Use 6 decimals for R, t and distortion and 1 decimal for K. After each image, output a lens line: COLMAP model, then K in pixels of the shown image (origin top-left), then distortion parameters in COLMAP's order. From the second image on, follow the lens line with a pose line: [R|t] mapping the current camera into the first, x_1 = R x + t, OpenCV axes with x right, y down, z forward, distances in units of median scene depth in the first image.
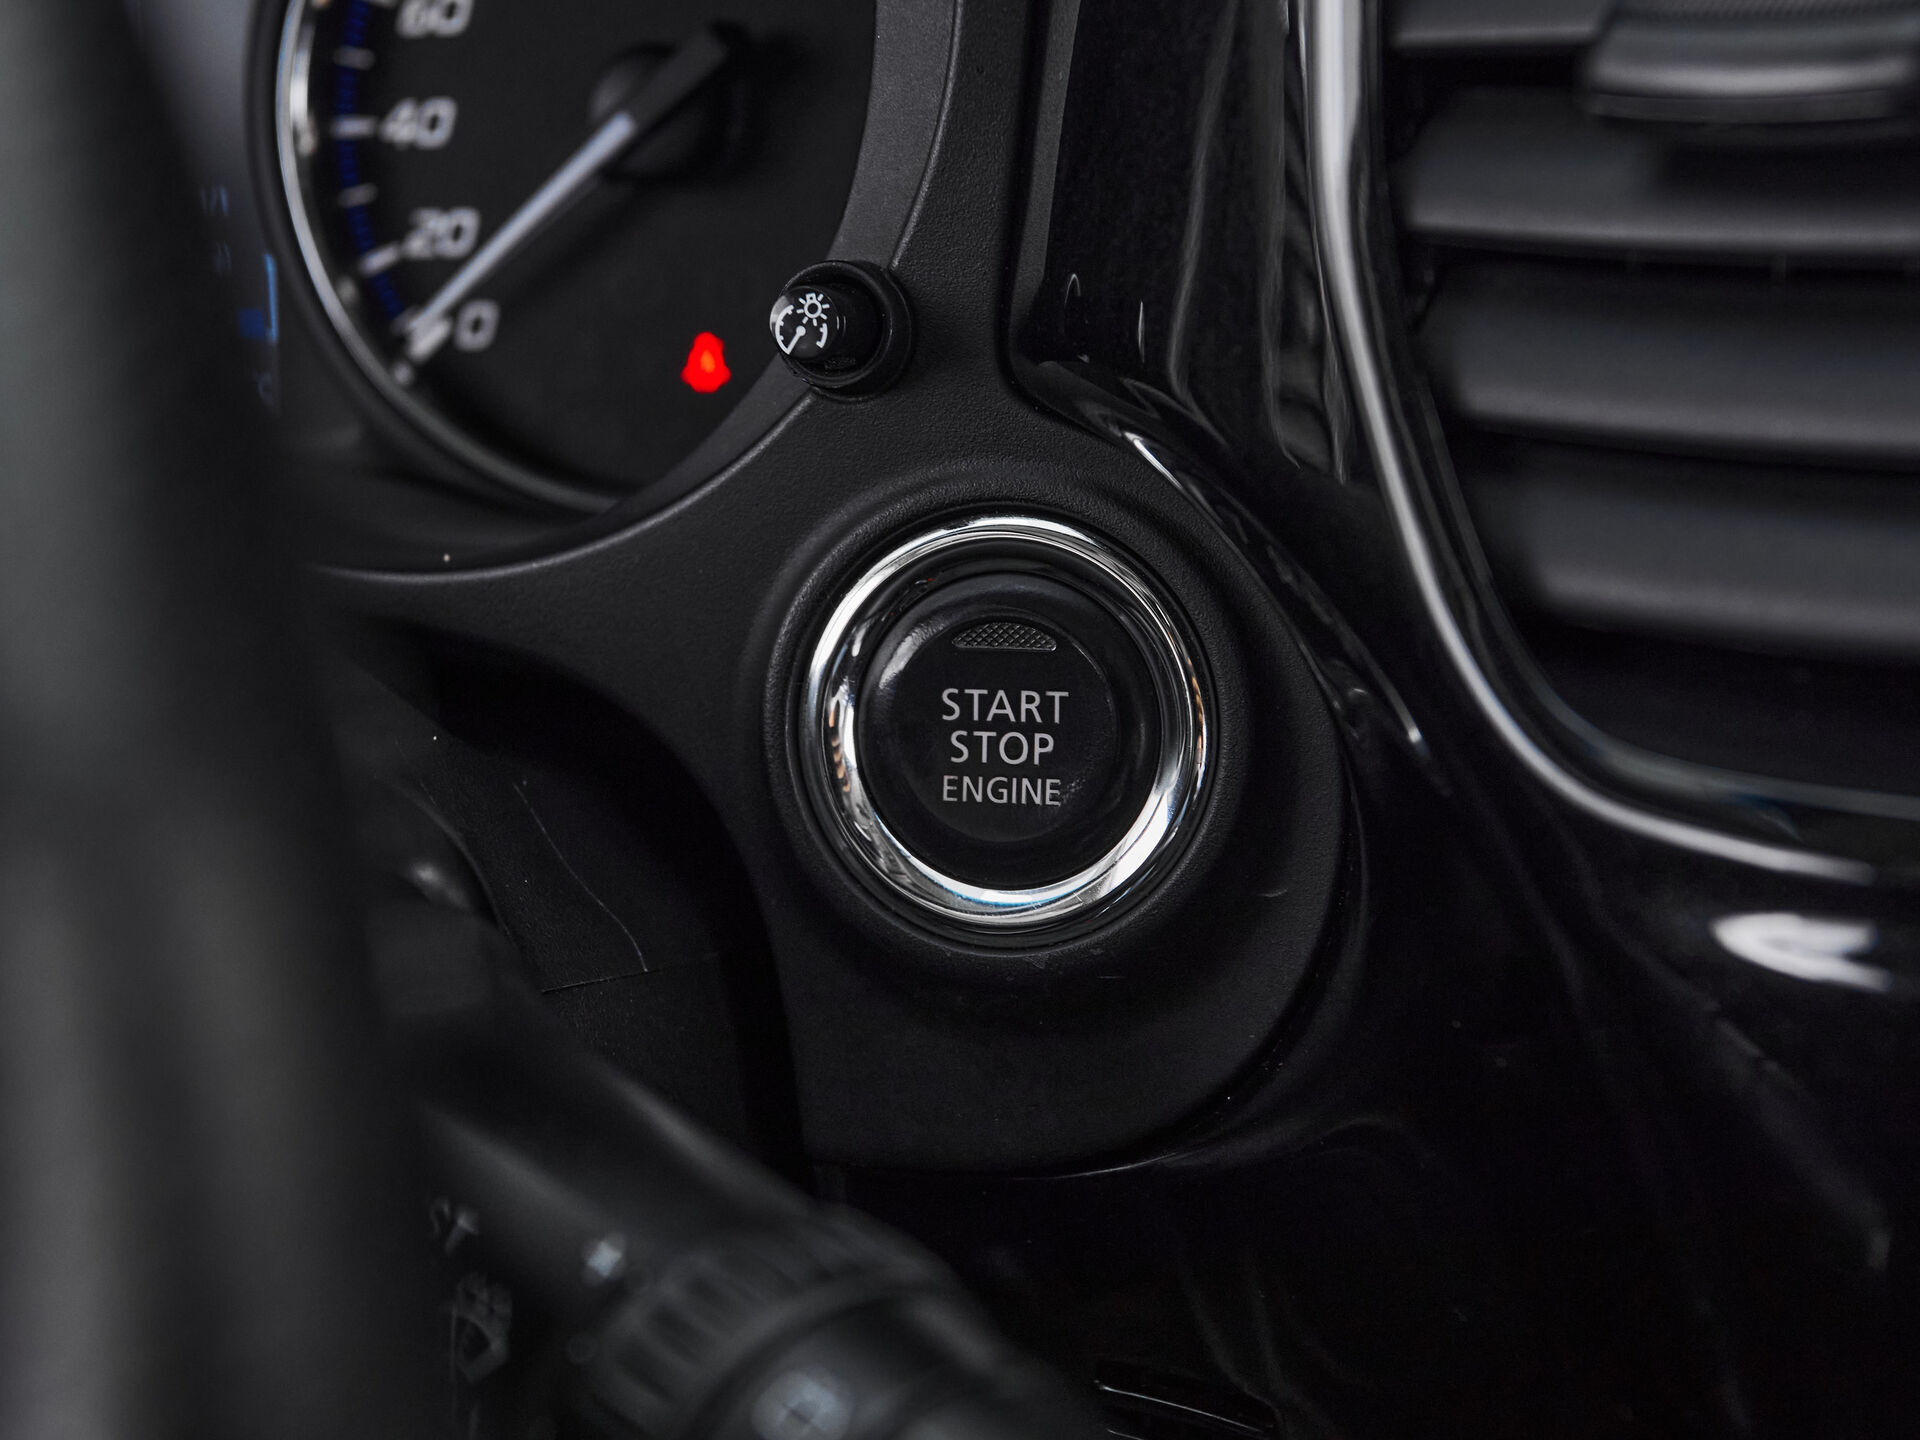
lens RADIAL K [[2794.5, 0, 960.0], [0, 2794.5, 720.0], [0, 0, 1]] dist [0.009751, 0.020541]
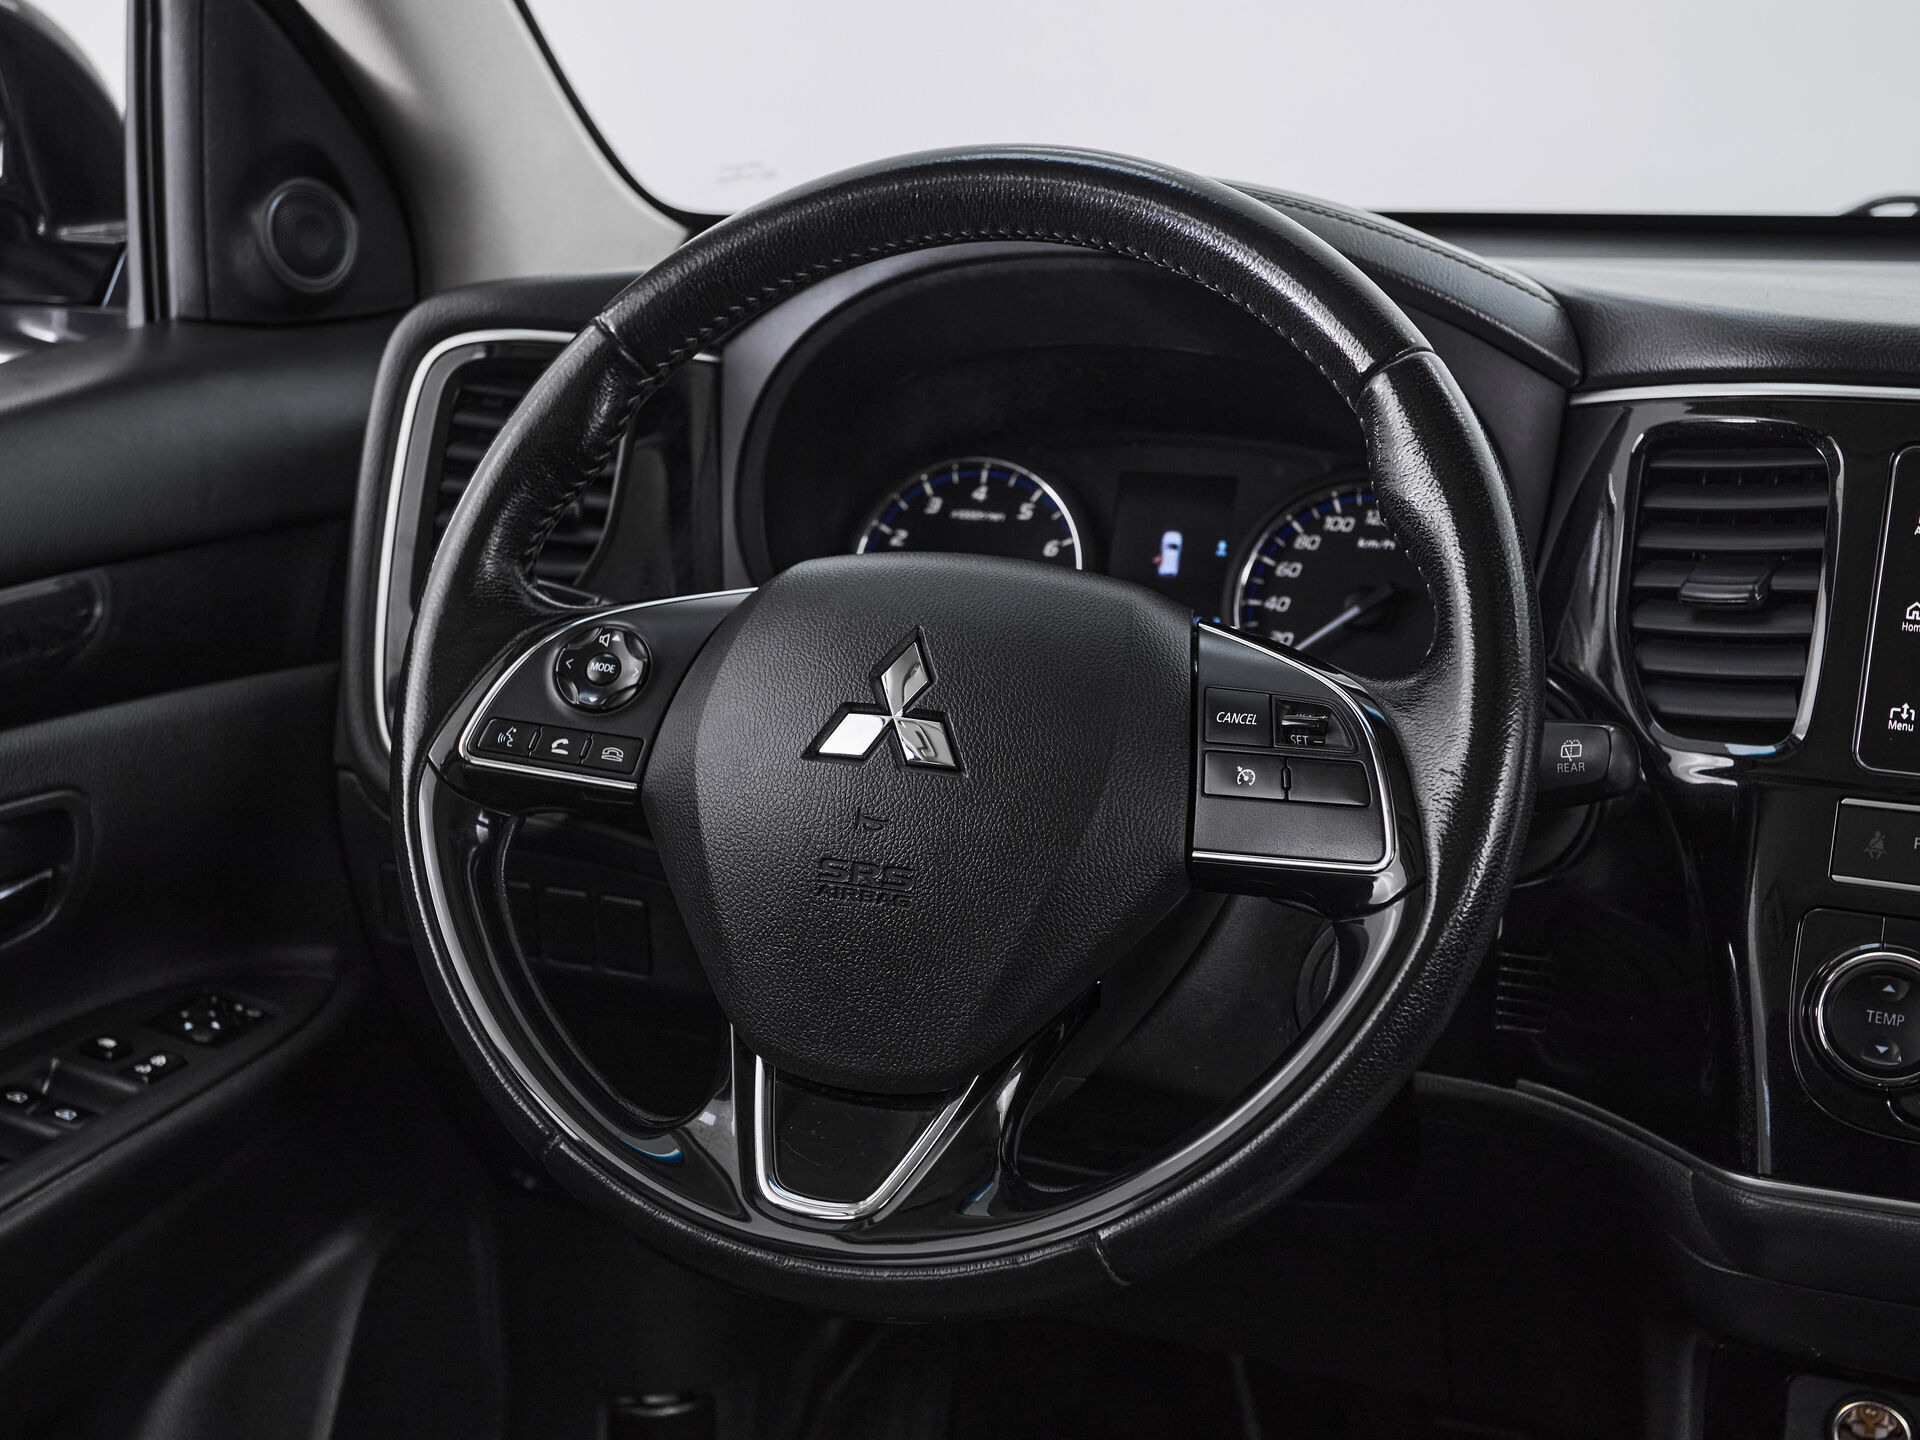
lens RADIAL K [[2698.4, 0, 720.6], [0, 2698.4, 714.6], [0, 0, 1]] dist [0.000314, 0.010986]
pose [[0.981656, 0.142538, -0.126627, -0.563929], [-0.170035, 0.954949, -0.243229, 1.008680], [0.086253, 0.260298, 0.961668, -2.581802]]
